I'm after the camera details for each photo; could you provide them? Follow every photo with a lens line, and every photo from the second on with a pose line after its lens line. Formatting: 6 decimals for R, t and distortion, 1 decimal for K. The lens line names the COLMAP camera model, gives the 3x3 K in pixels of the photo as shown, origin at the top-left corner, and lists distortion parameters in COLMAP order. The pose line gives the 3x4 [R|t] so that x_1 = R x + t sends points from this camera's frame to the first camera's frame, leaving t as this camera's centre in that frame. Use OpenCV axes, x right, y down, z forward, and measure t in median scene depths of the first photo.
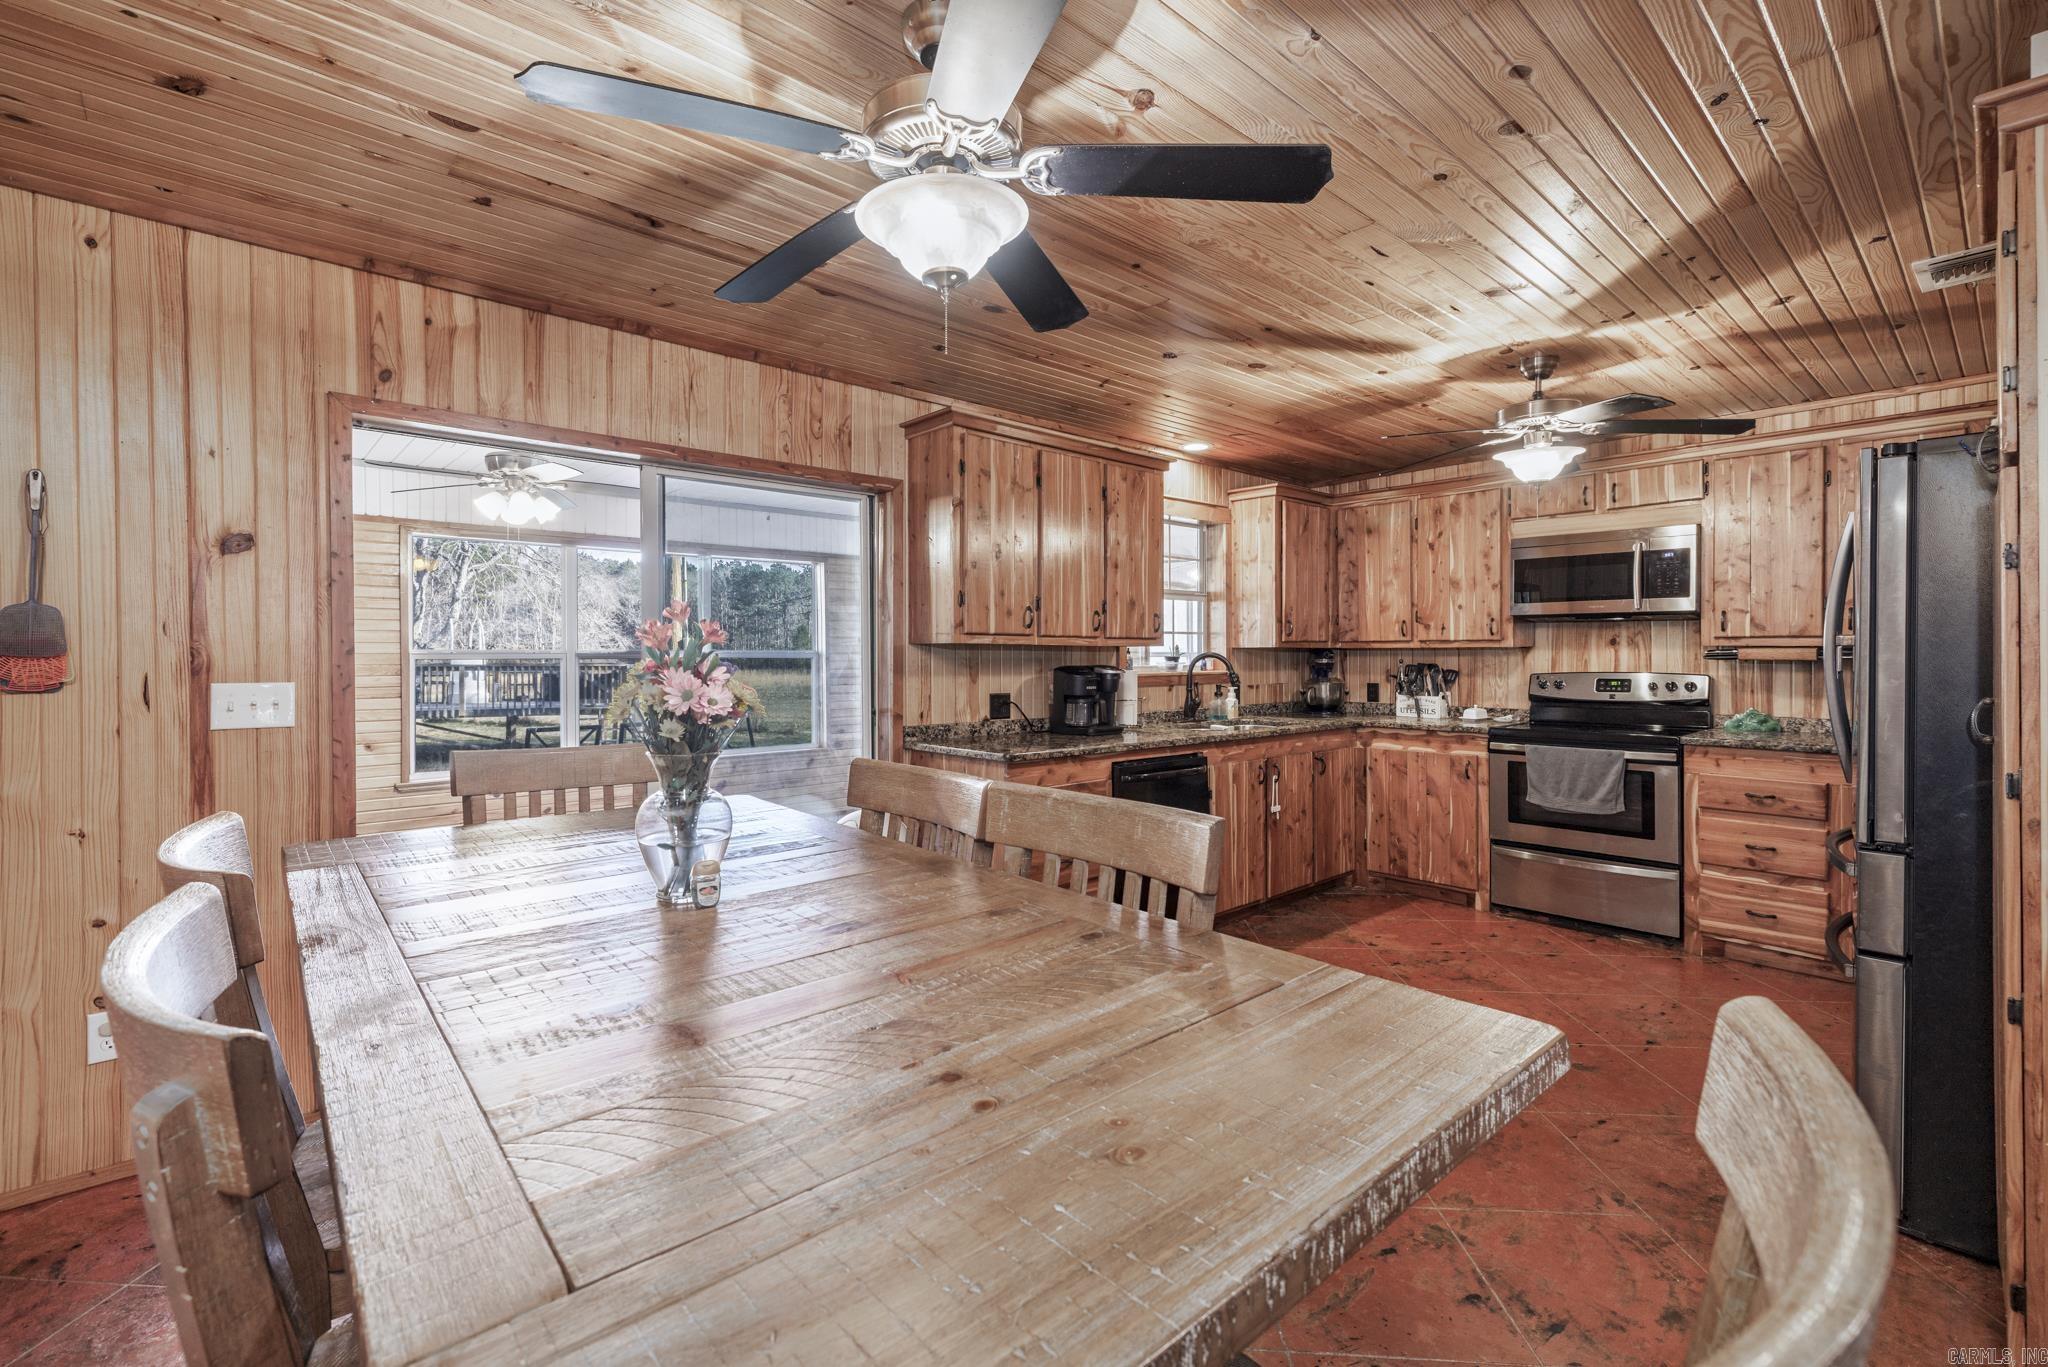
lens RADIAL K [[870.7, 0, 939.0], [0, 870.7, 656.5], [0, 0, 1]] dist [0.008703, -0.000212]
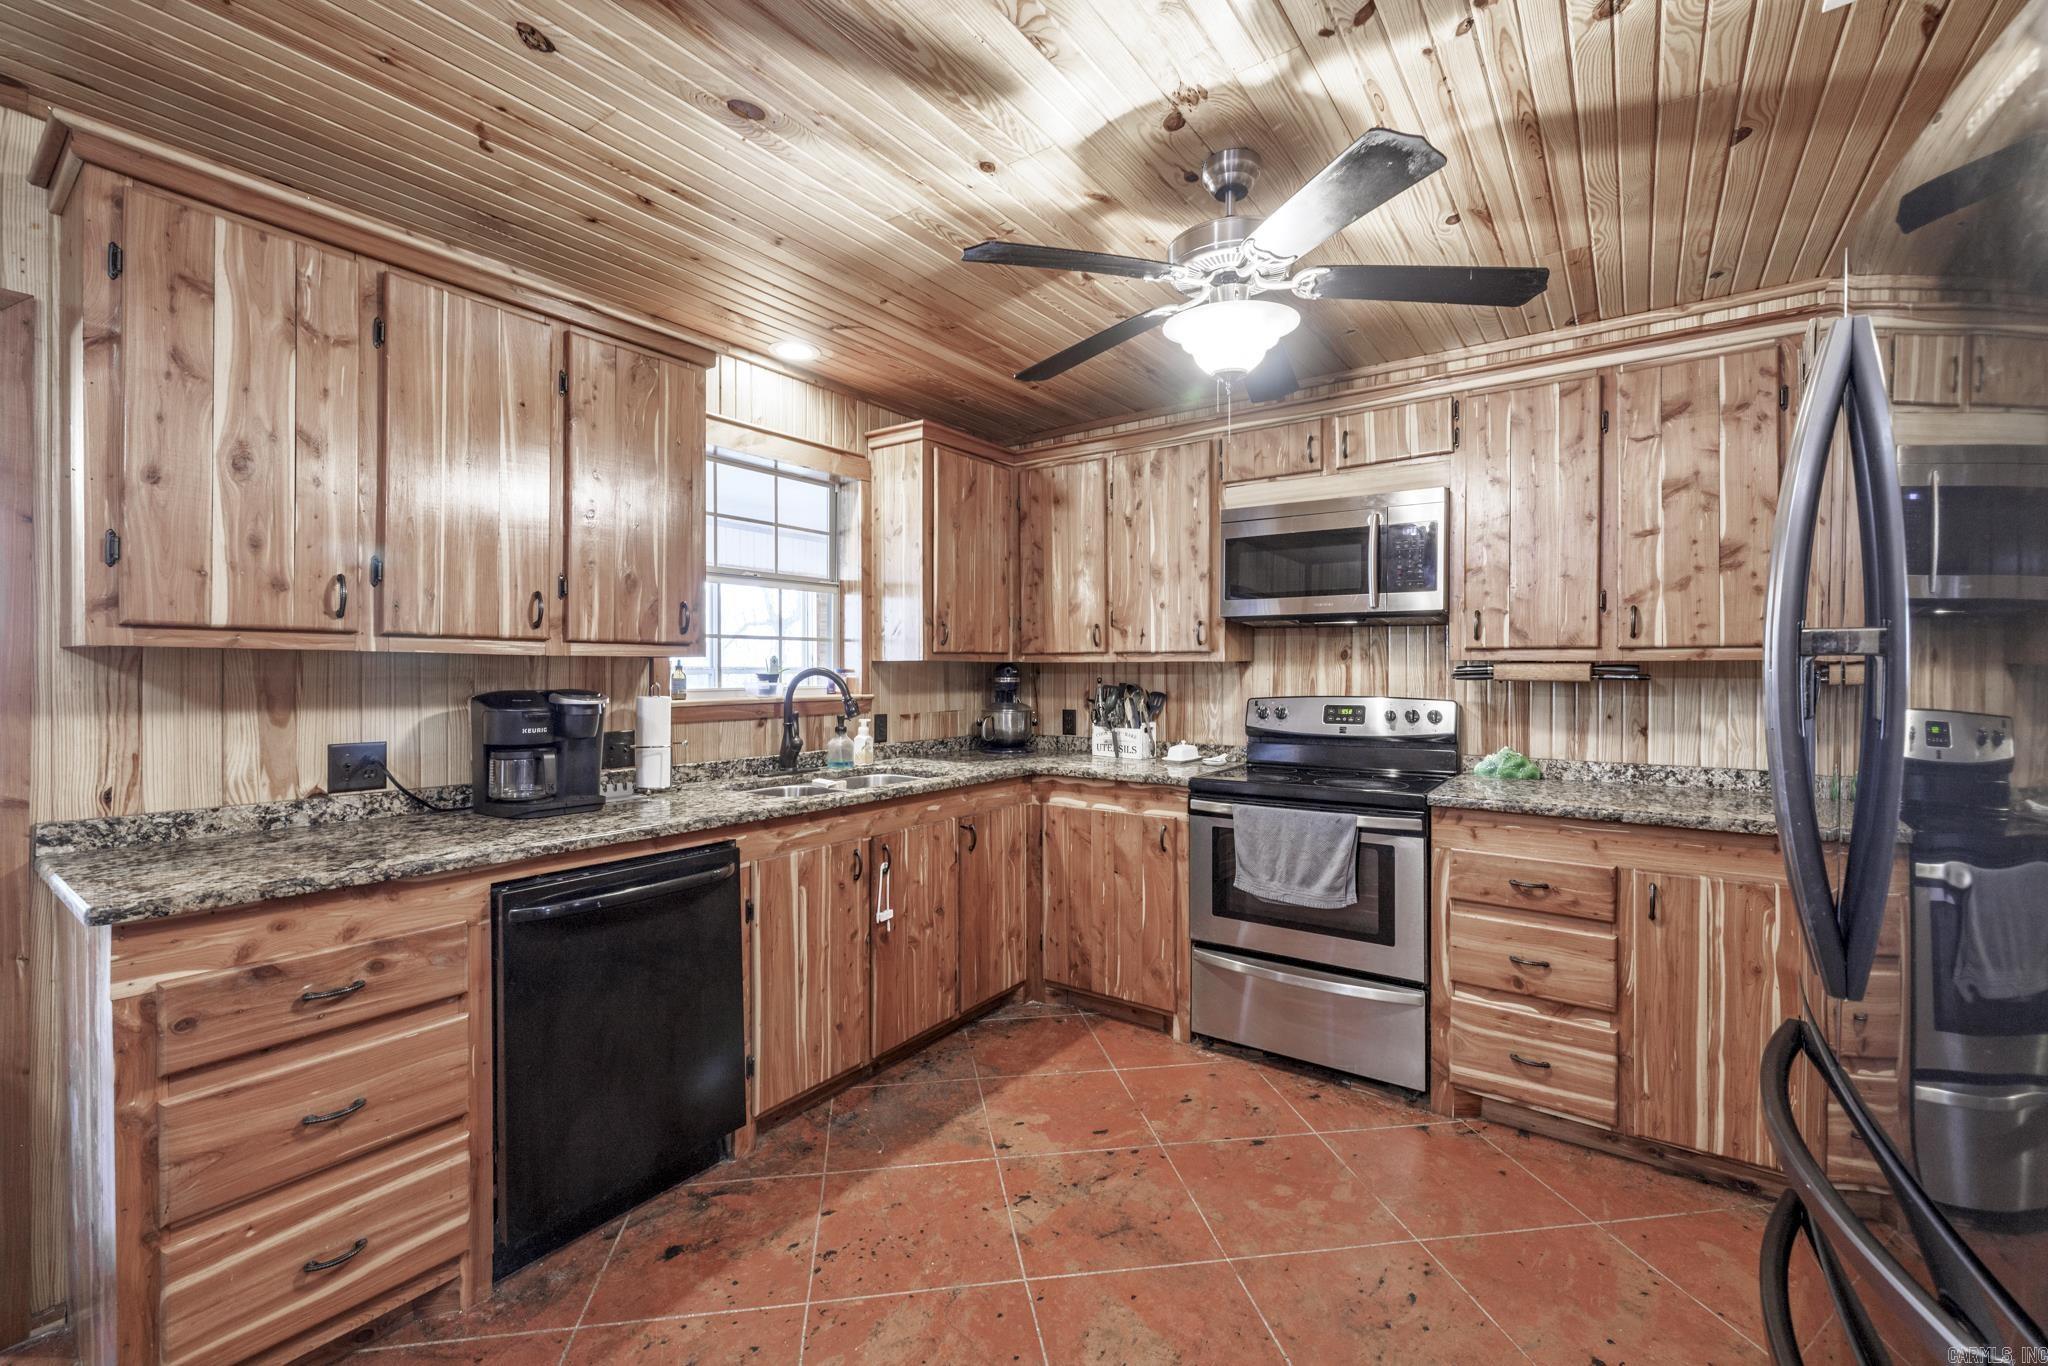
lens RADIAL K [[862.1, 0, 977.8], [0, 862.1, 671.9], [0, 0, 1]] dist [0.002860, 0.000362]
pose [[0.969111, 0.001733, 0.246618, 0.296203], [-0.001806, 0.999998, 0.000069, -0.002119], [-0.246617, -0.000512, 0.969113, 0.377324]]
